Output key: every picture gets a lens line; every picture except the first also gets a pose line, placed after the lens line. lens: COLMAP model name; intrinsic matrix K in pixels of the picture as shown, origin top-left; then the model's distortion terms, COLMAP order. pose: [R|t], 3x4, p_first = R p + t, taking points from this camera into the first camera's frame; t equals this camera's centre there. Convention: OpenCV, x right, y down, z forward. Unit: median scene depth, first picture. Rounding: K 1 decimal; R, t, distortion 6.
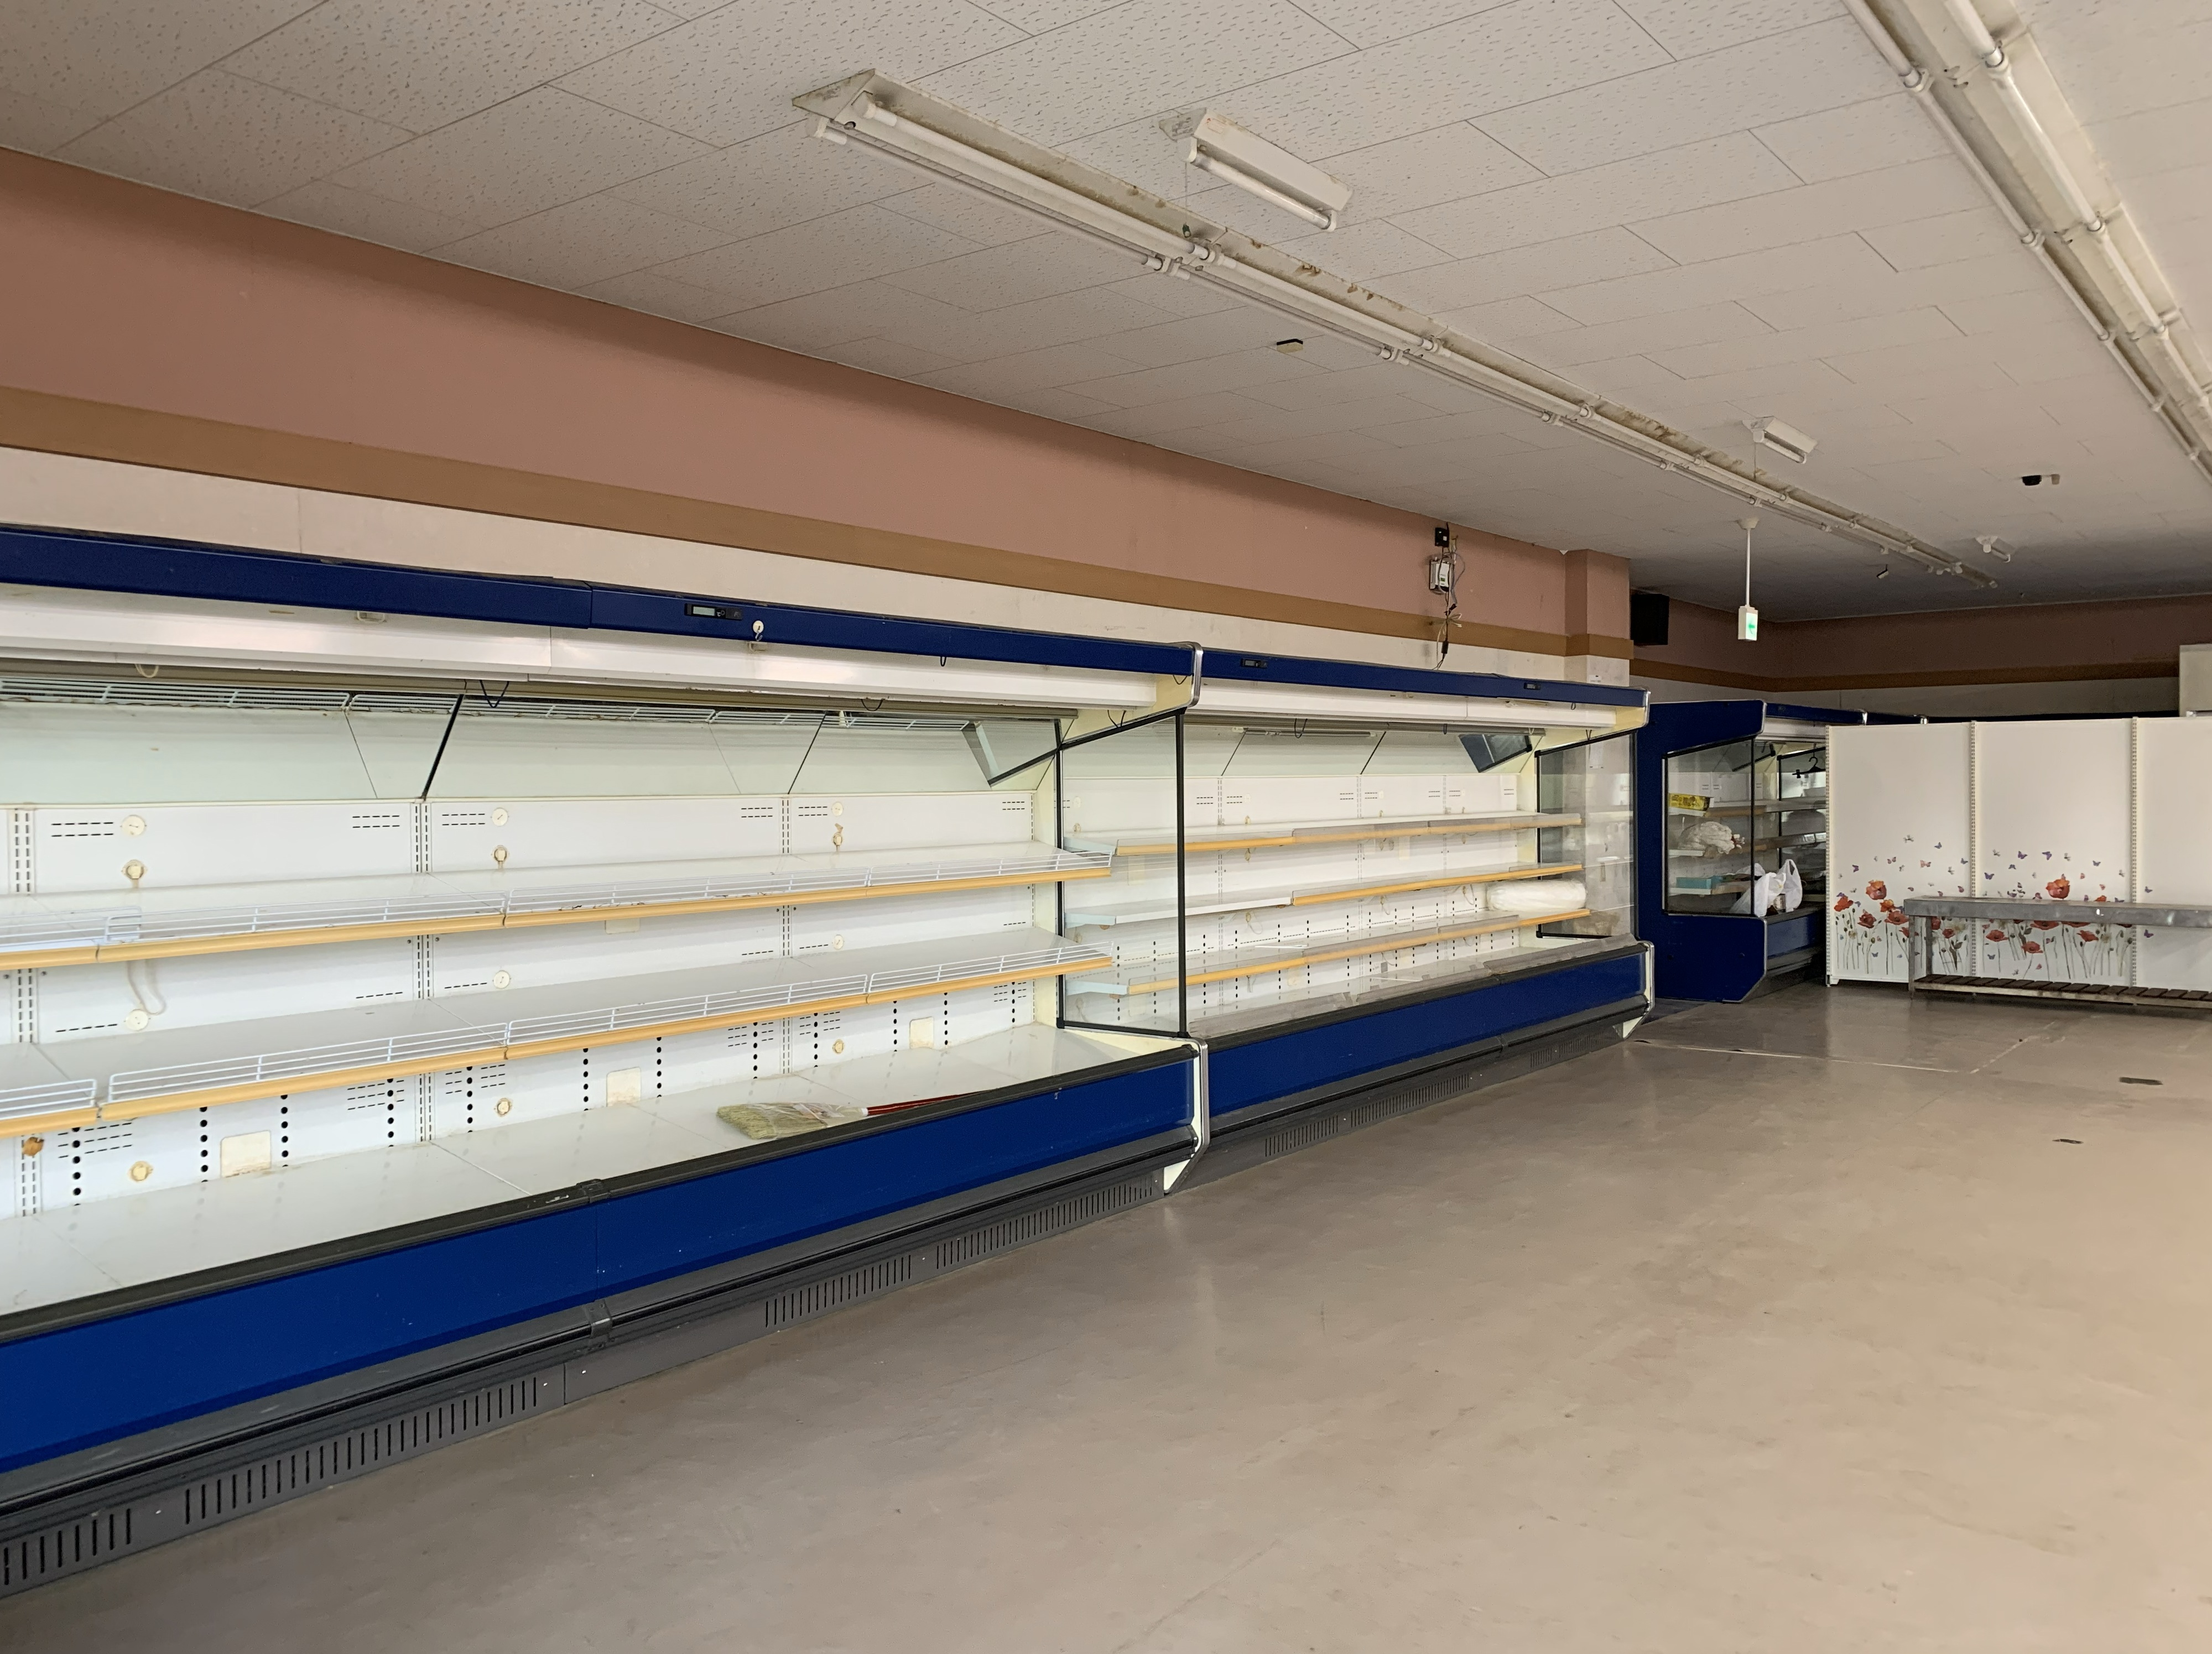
lens RADIAL K [[1670.4, 0, 1104.9], [0, 1670.4, 825.2], [0, 0, 1]] dist [0.040288, -0.047903]
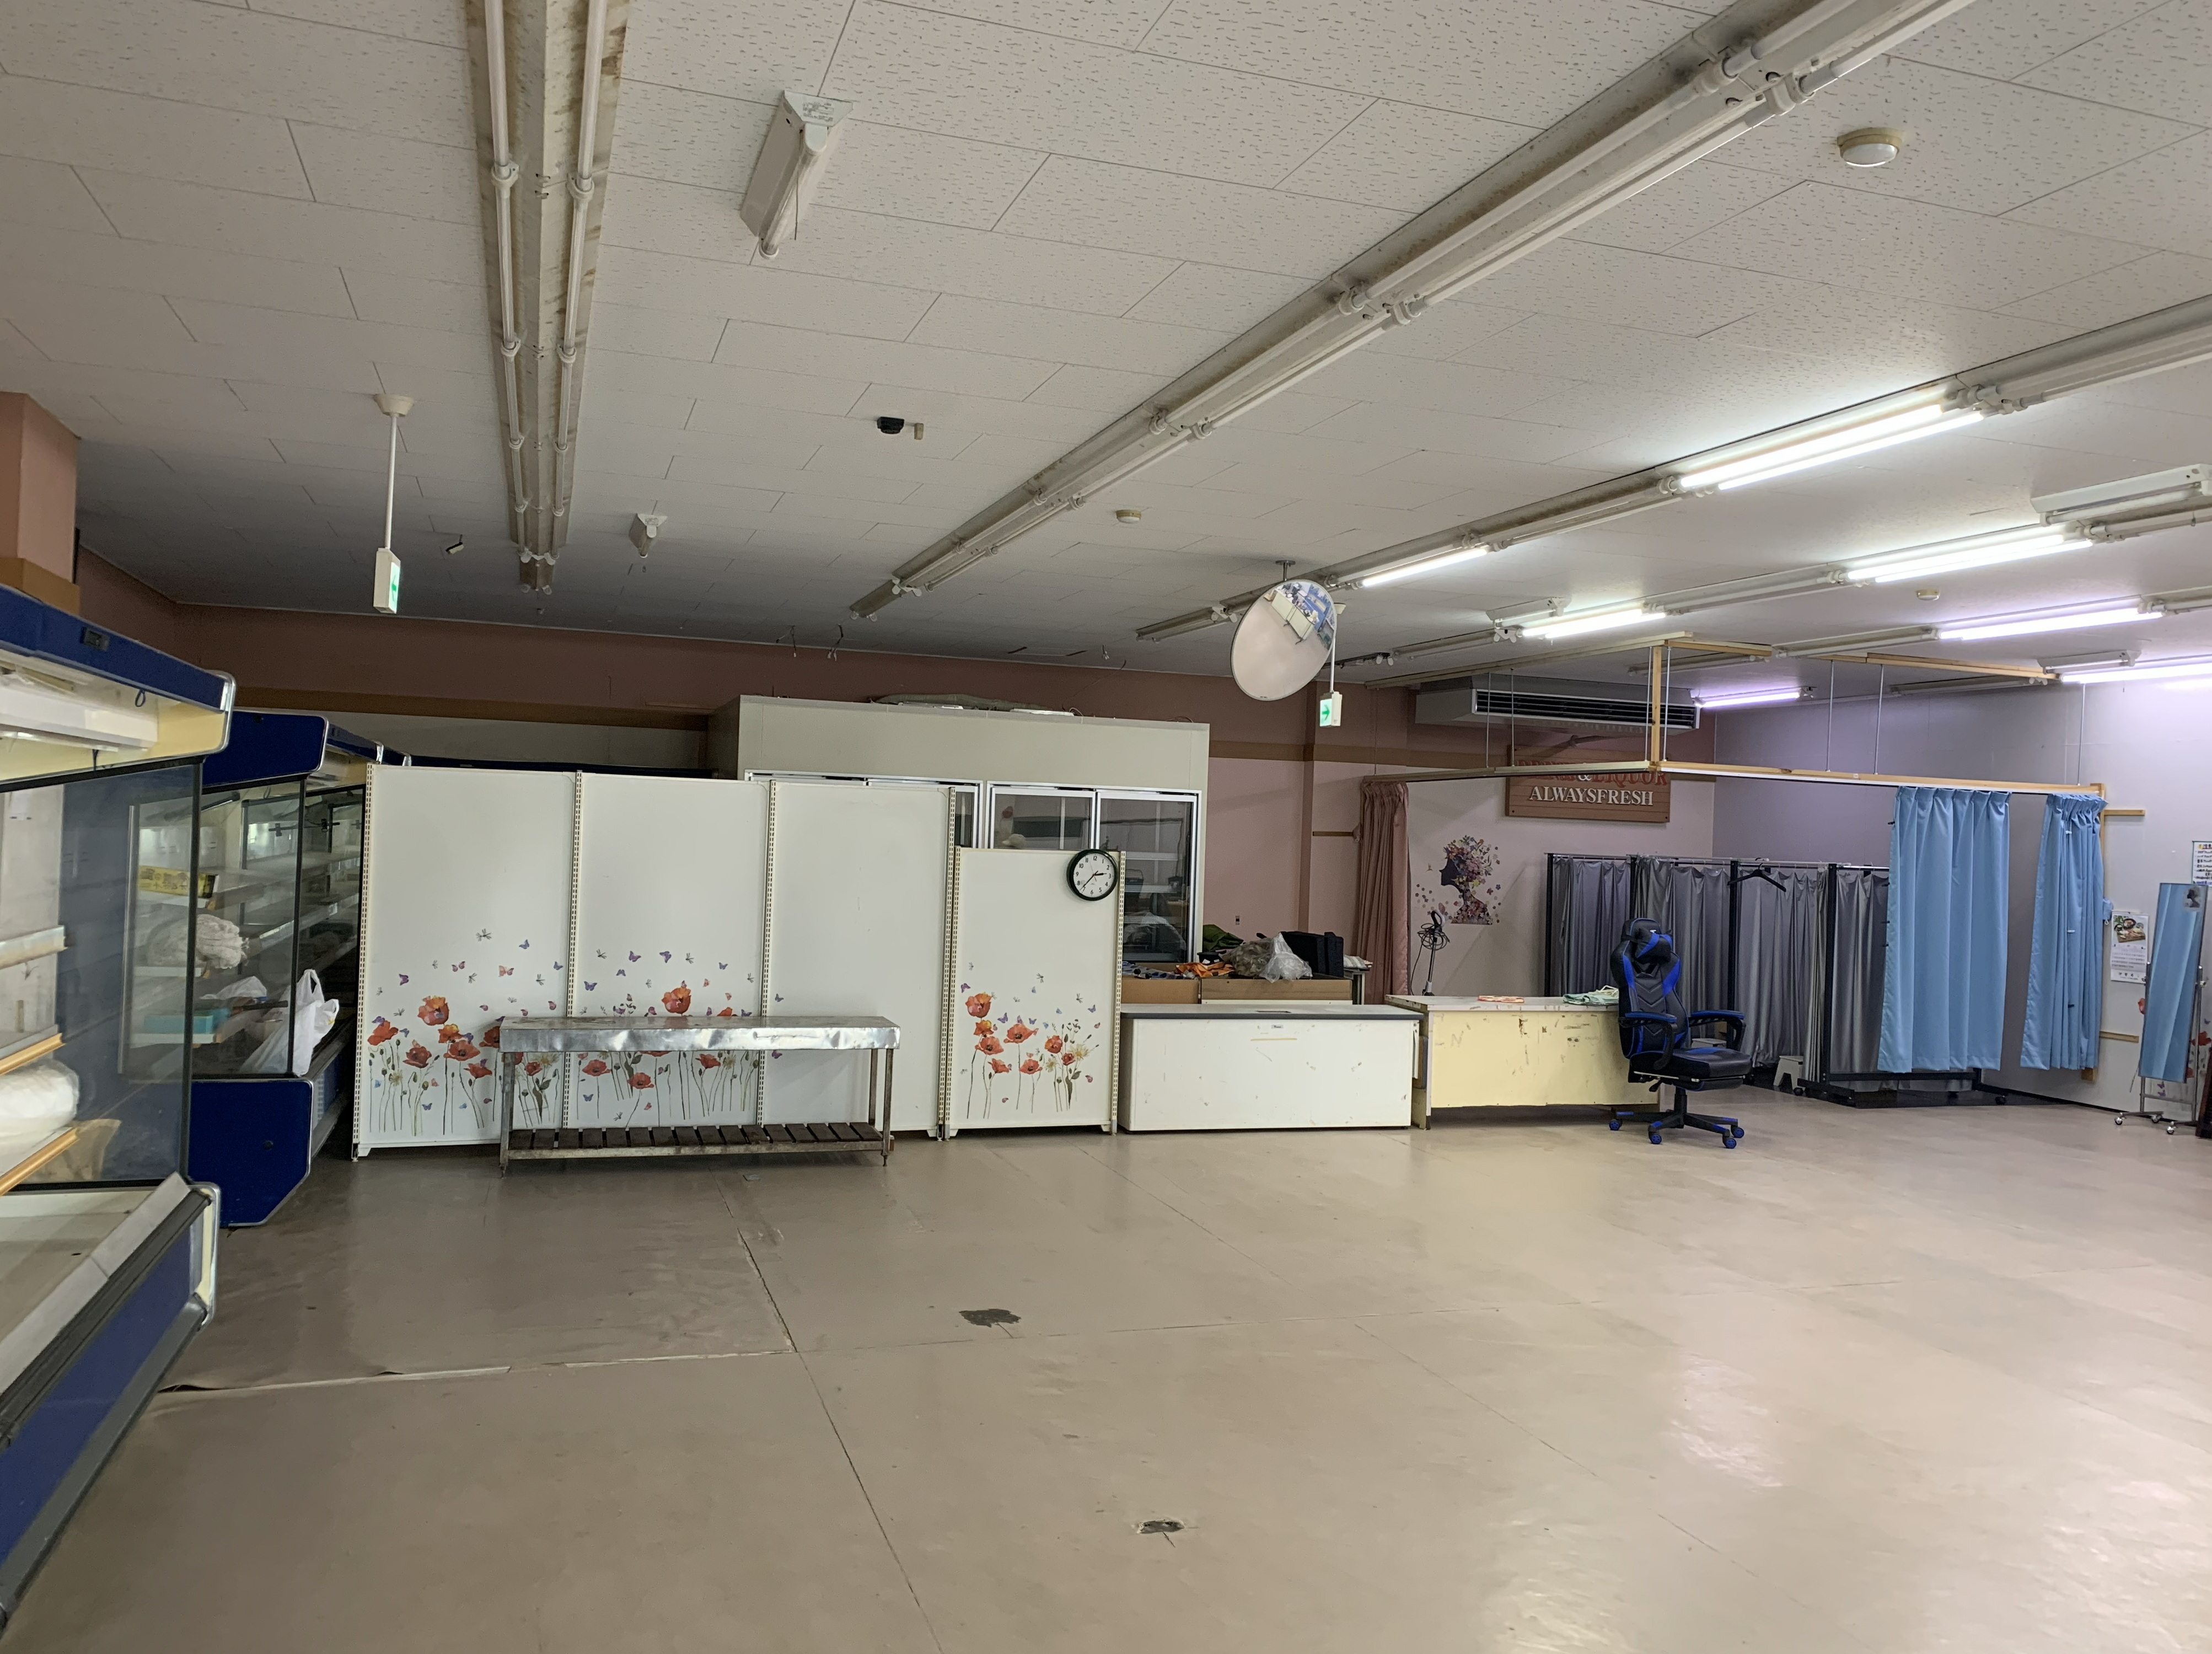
lens RADIAL K [[1670.6, 0, 1113.9], [0, 1670.6, 816.6], [0, 0, 1]] dist [0.040288, -0.047903]
pose [[0.543843, 0.037847, 0.838333, 0.038690], [-0.018043, 0.999279, -0.033408, -0.022563], [-0.838993, 0.003043, 0.544133, 0.414033]]
